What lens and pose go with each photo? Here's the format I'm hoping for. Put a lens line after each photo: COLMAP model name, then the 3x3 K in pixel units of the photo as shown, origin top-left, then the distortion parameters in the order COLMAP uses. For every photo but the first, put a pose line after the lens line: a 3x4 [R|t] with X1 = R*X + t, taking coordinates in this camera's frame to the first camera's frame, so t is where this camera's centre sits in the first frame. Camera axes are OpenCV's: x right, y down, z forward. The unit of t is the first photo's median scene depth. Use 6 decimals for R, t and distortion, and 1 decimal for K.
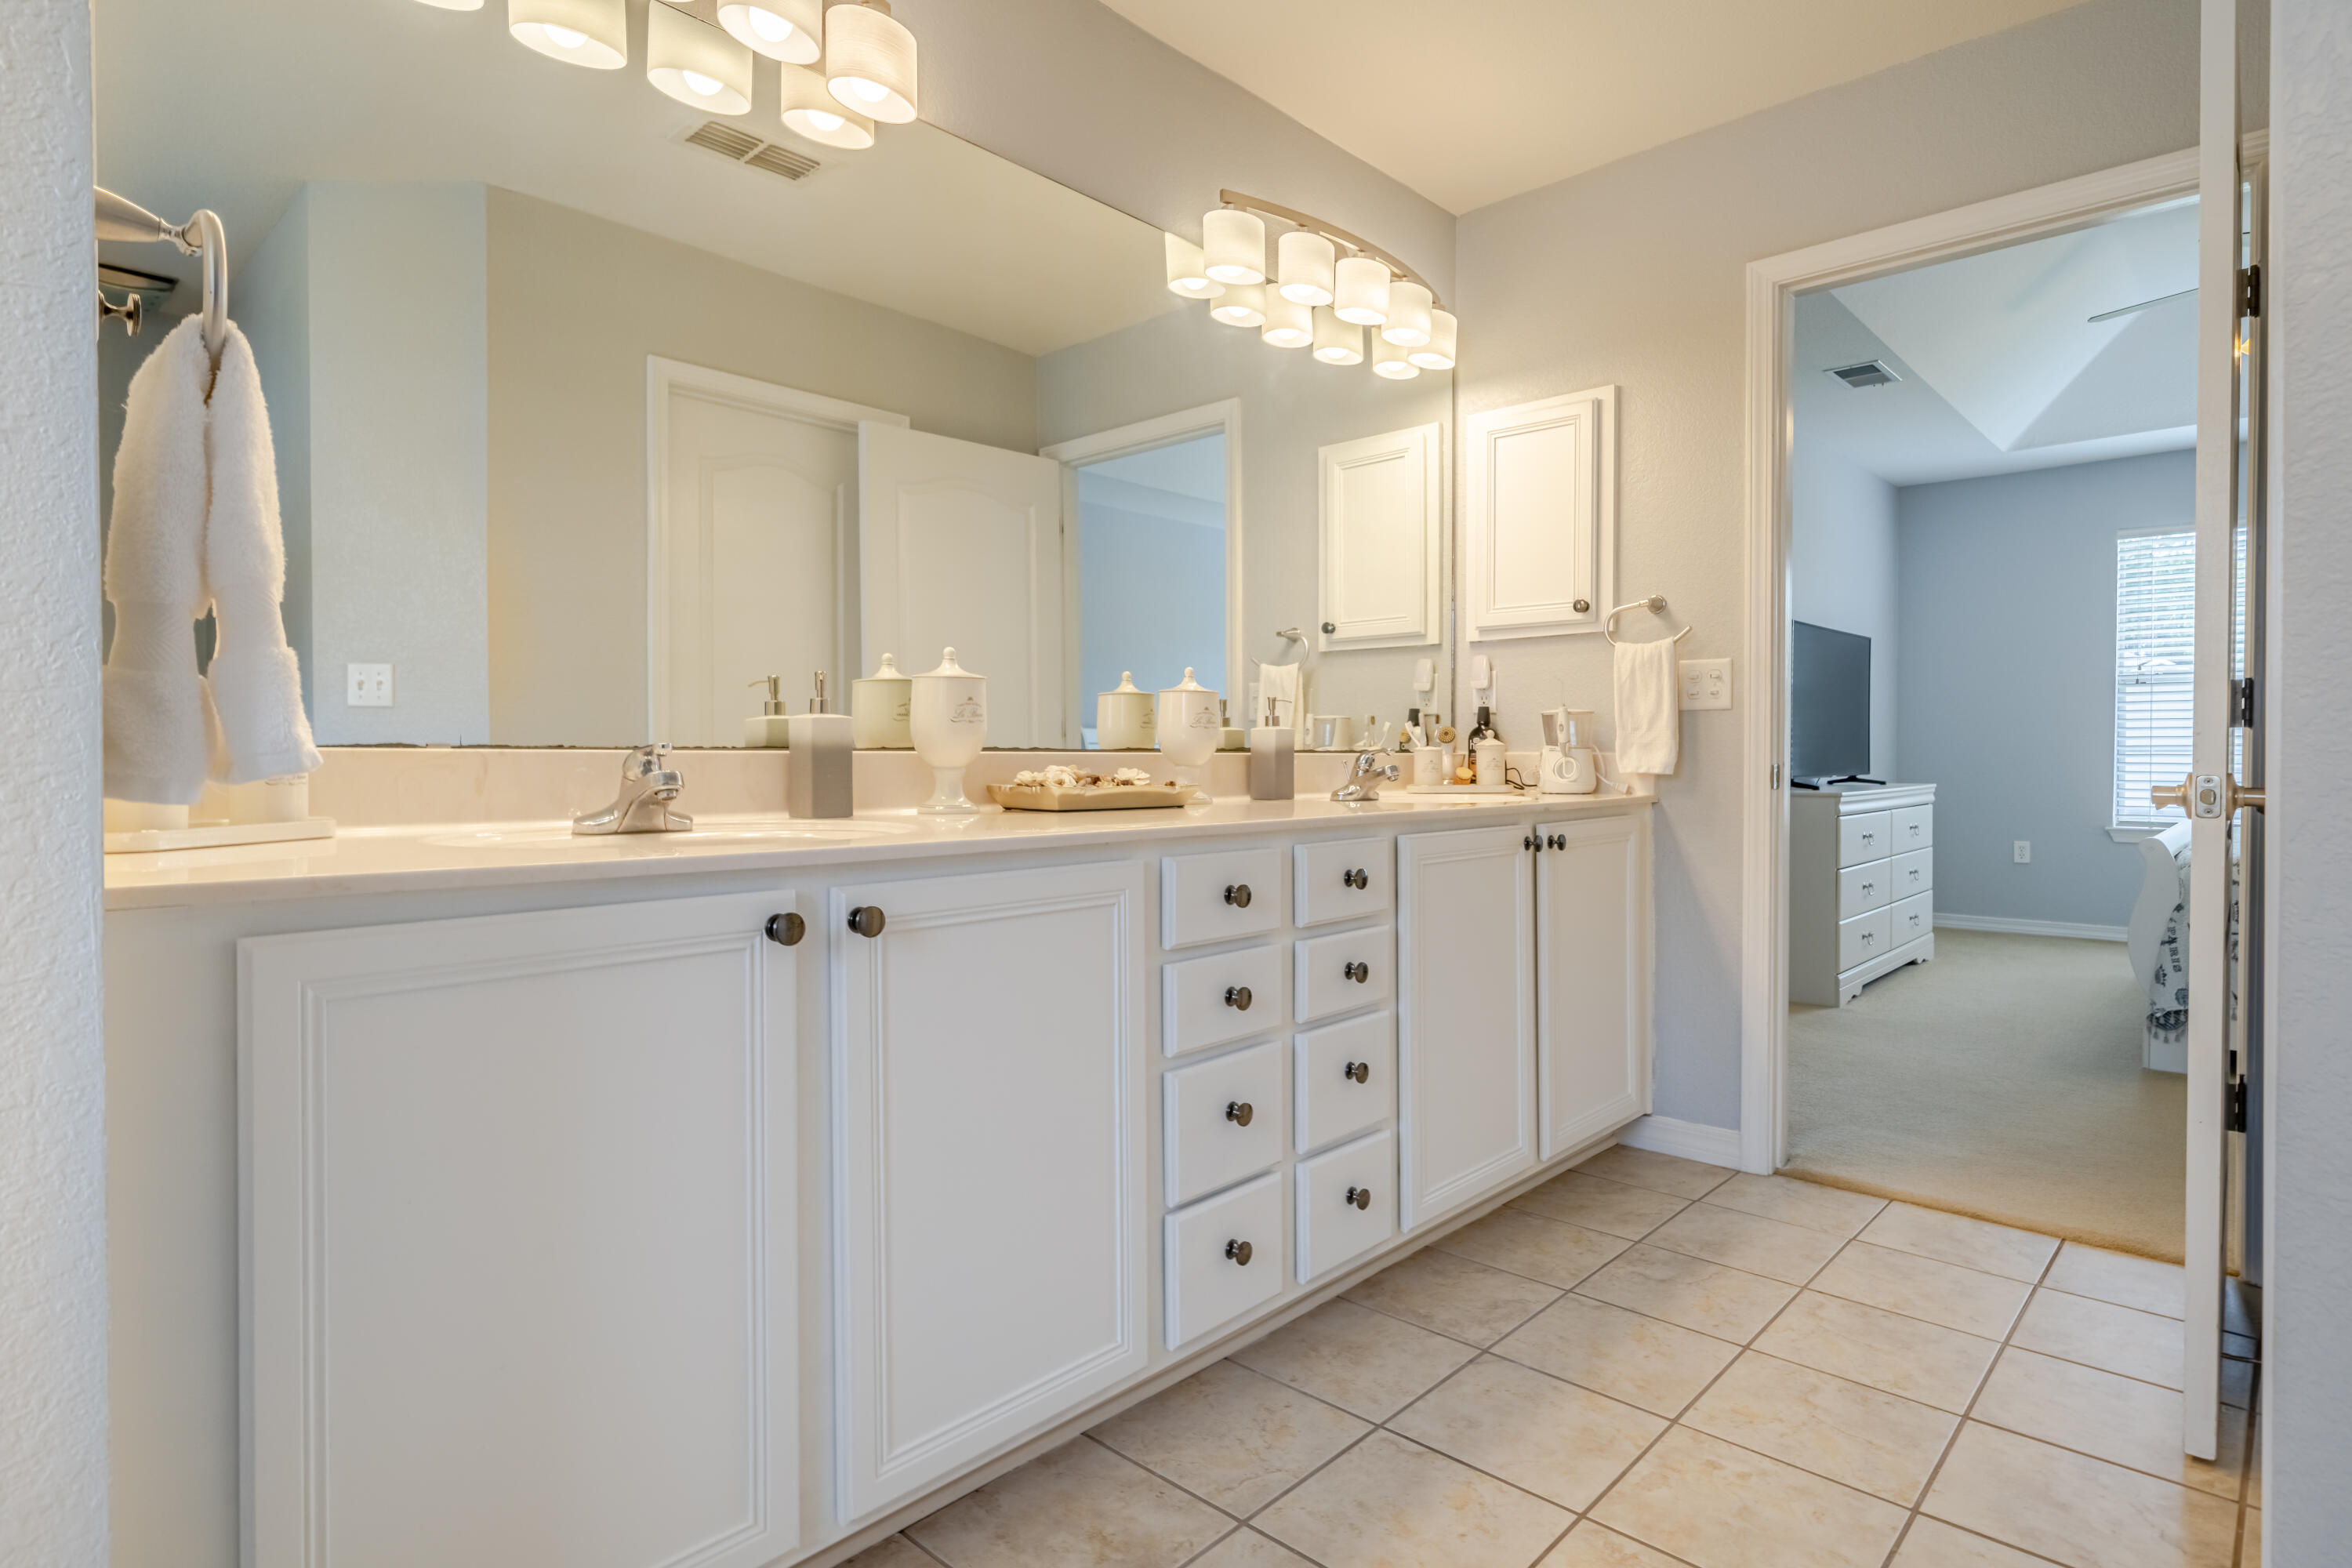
lens RADIAL K [[1208.2, 0, 1173.8], [0, 1208.2, 767.4], [0, 0, 1]] dist [0.004994, 0.000588]
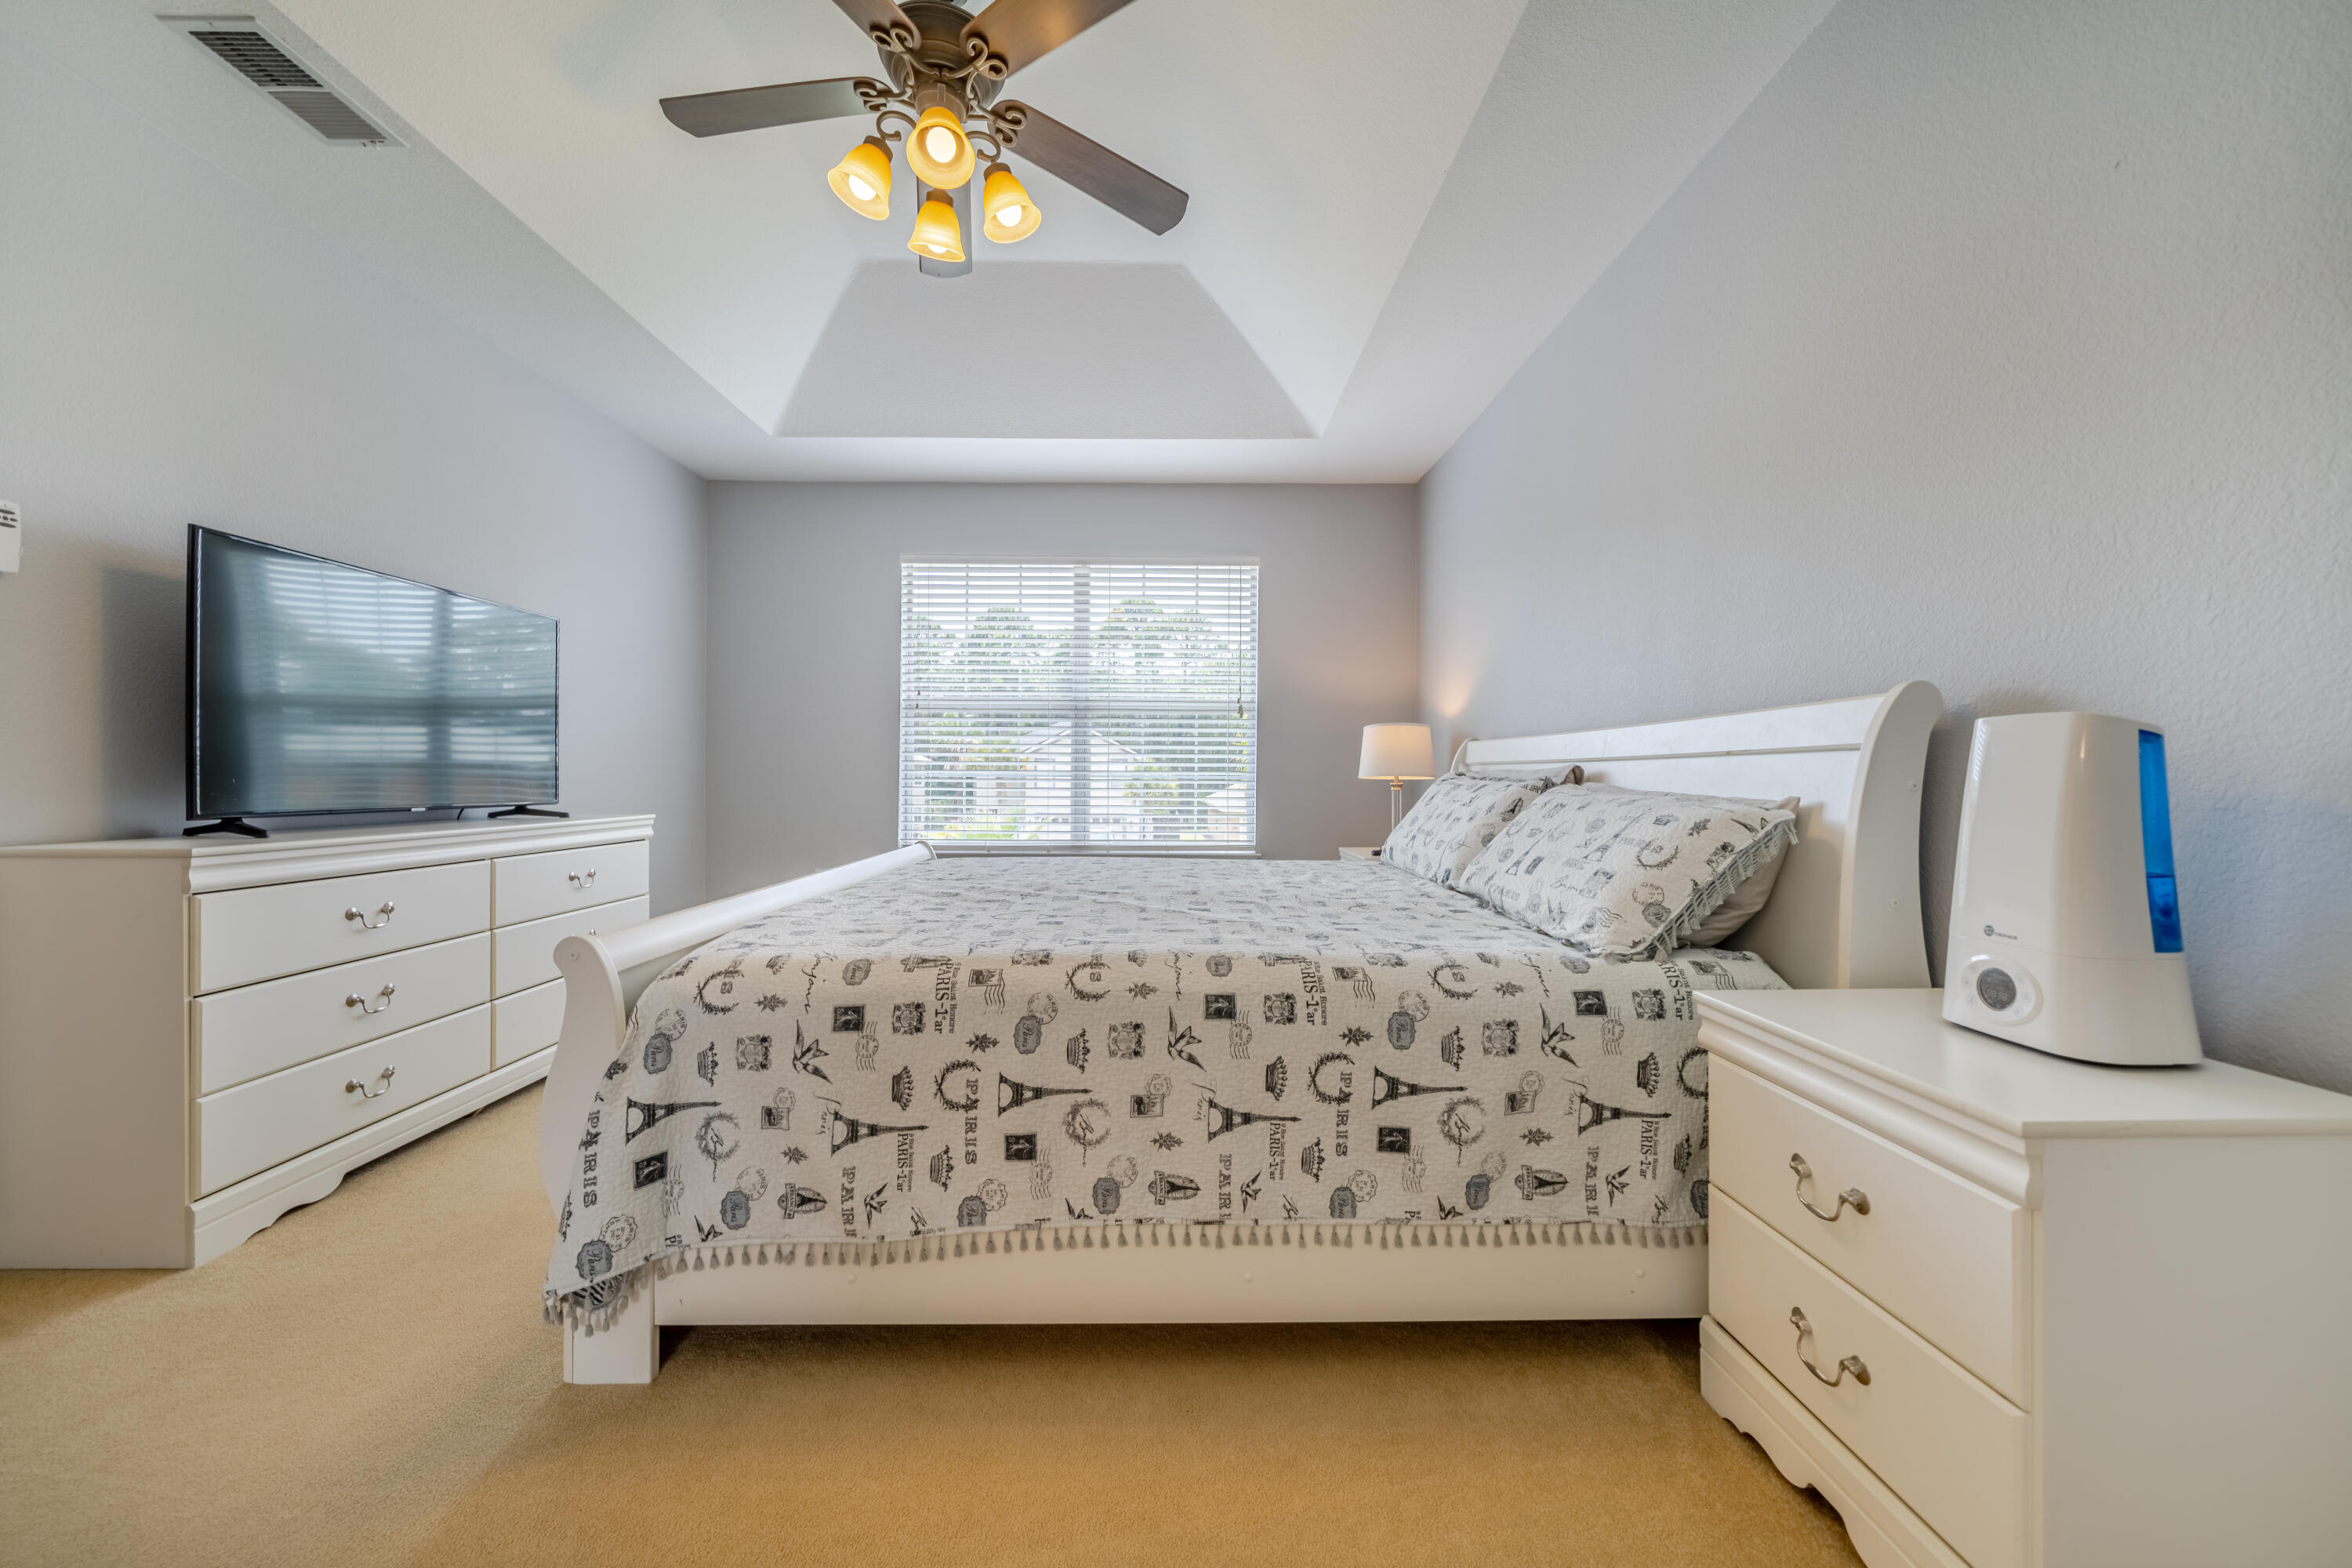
lens RADIAL K [[867.8, 0, 1175.4], [0, 867.8, 776.3], [0, 0, 1]] dist [-0.002231, -0.000130]
pose [[0.714766, 0.006406, 0.699334, 0.478696], [0.000258, 0.999956, -0.009424, -0.005786], [-0.699364, 0.006916, 0.714733, 0.361704]]
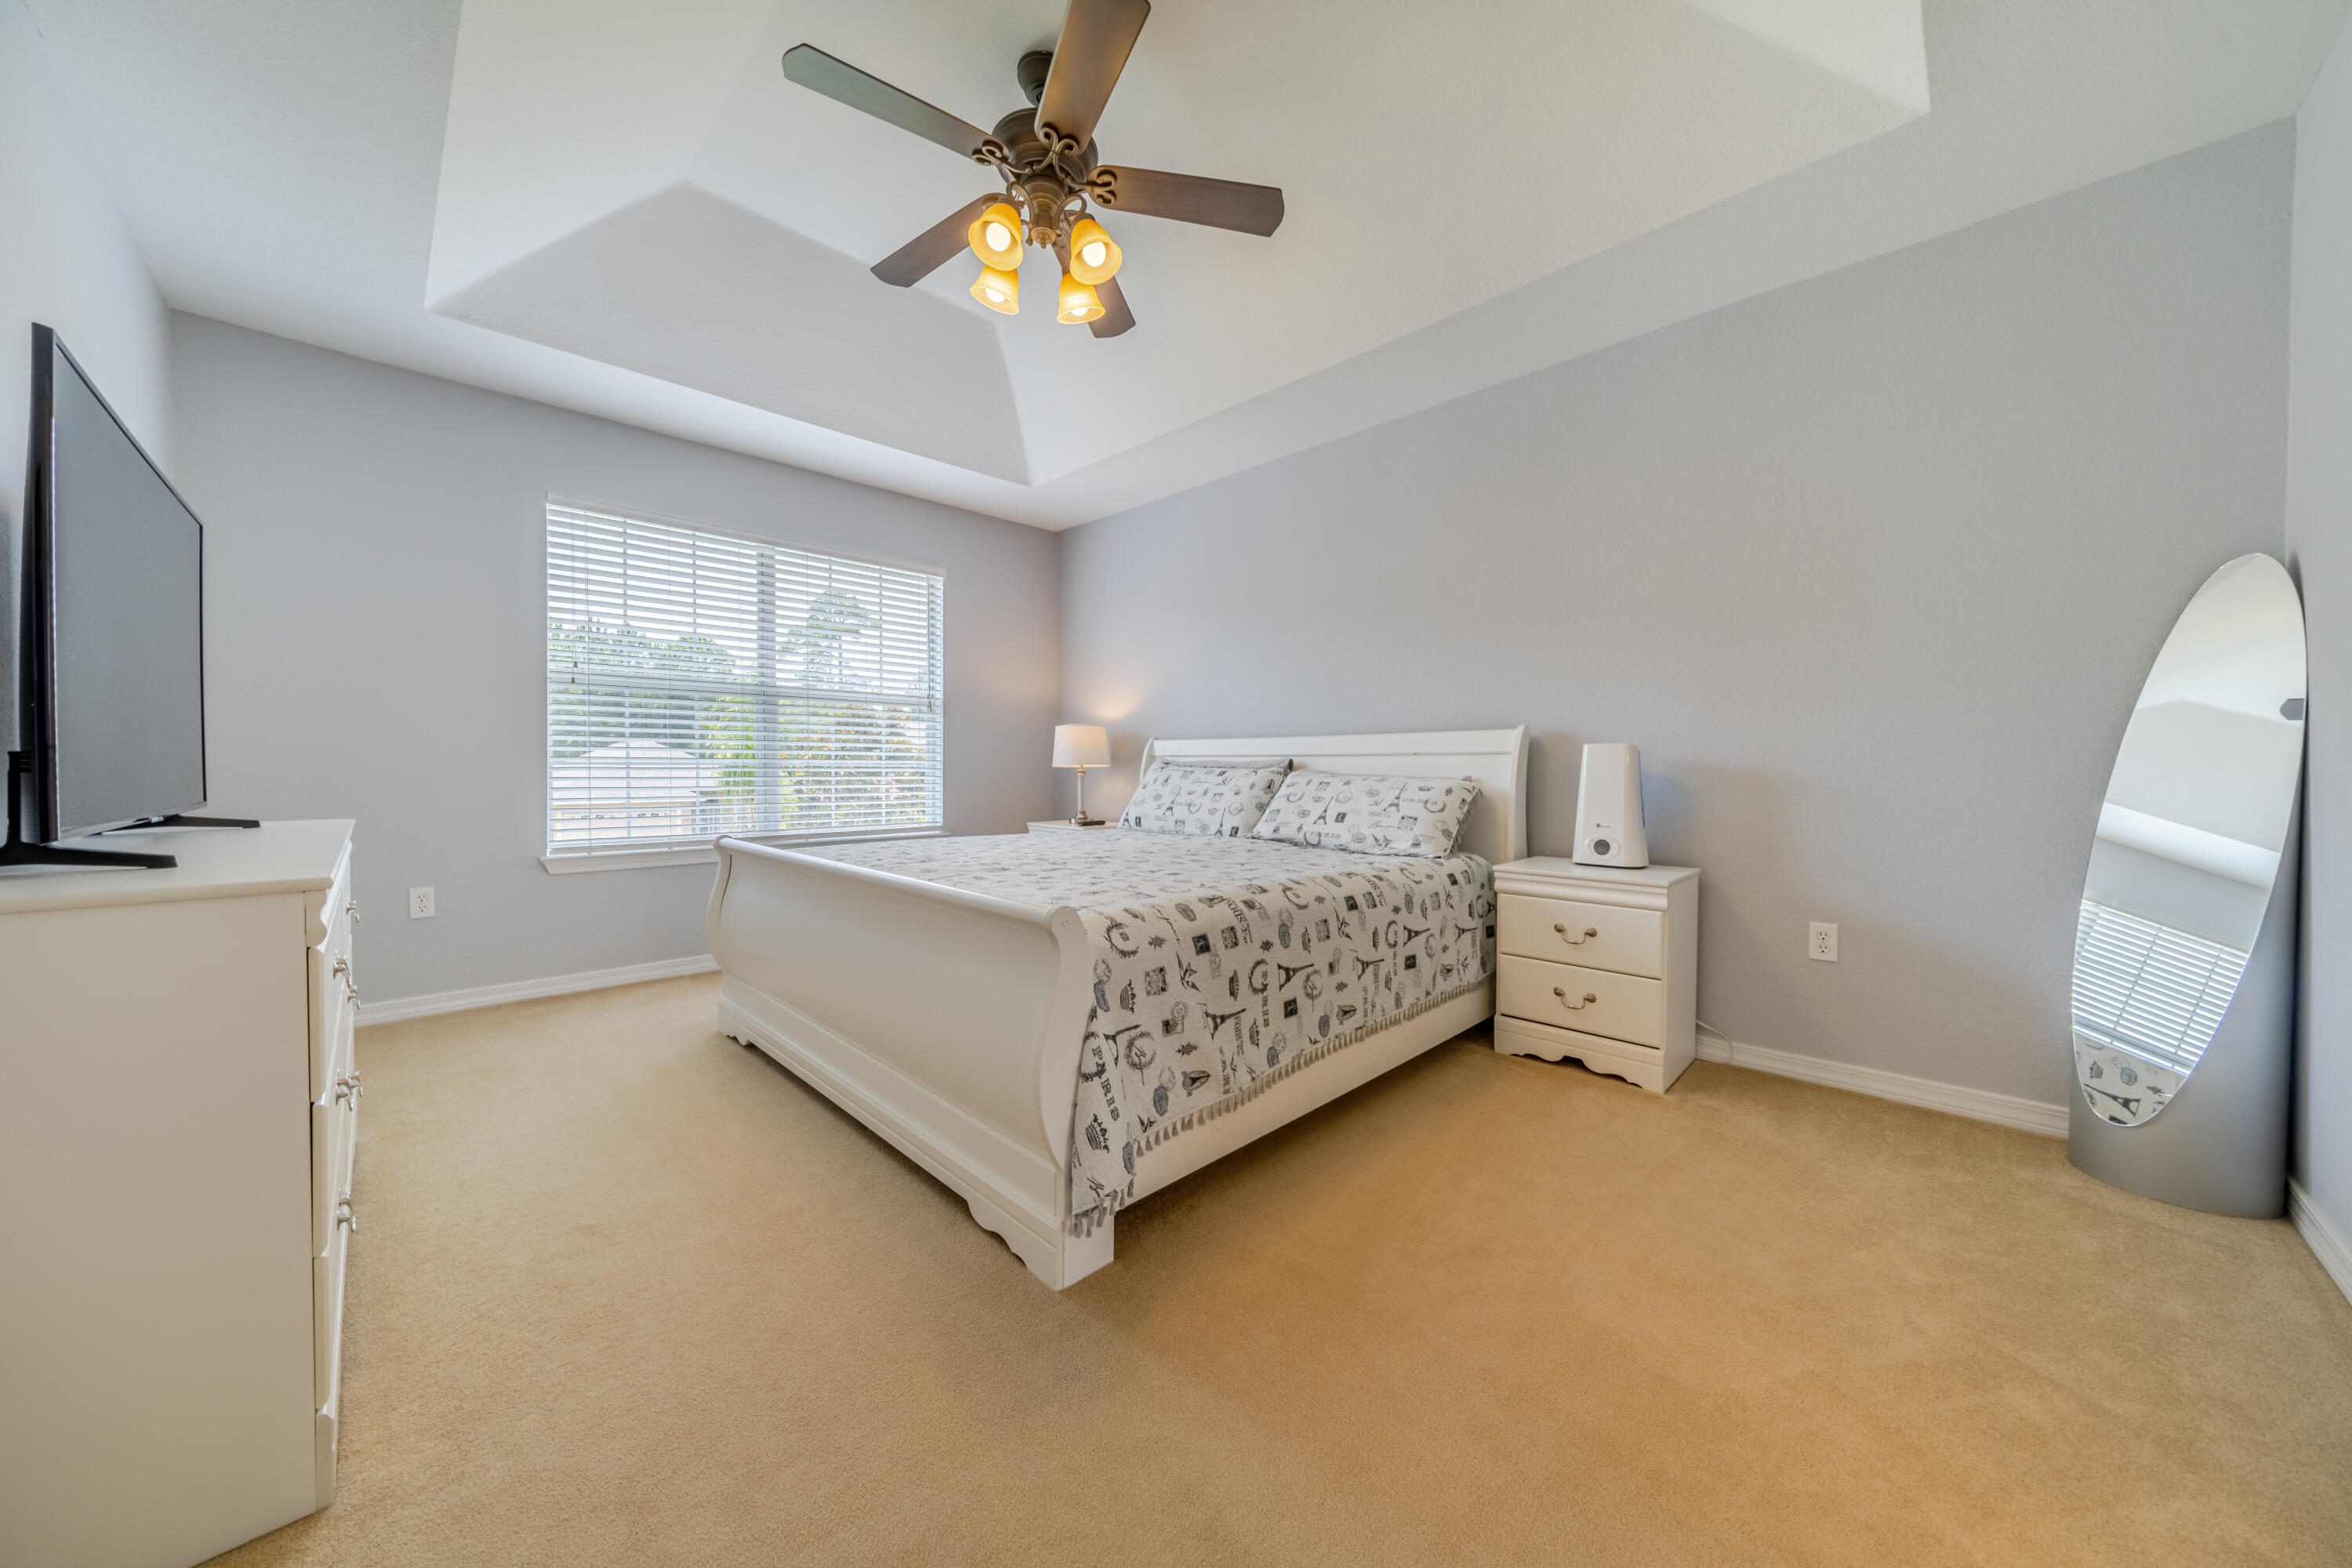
lens RADIAL K [[804.3, 0, 1176.1], [0, 804.3, 779.6], [0, 0, 1]] dist [-0.002251, -0.000092]
pose [[0.020415, -0.013251, 0.999704, 0.266821], [0.005760, 0.999897, 0.013136, -0.007427], [-0.999775, 0.005490, 0.020489, 0.614501]]
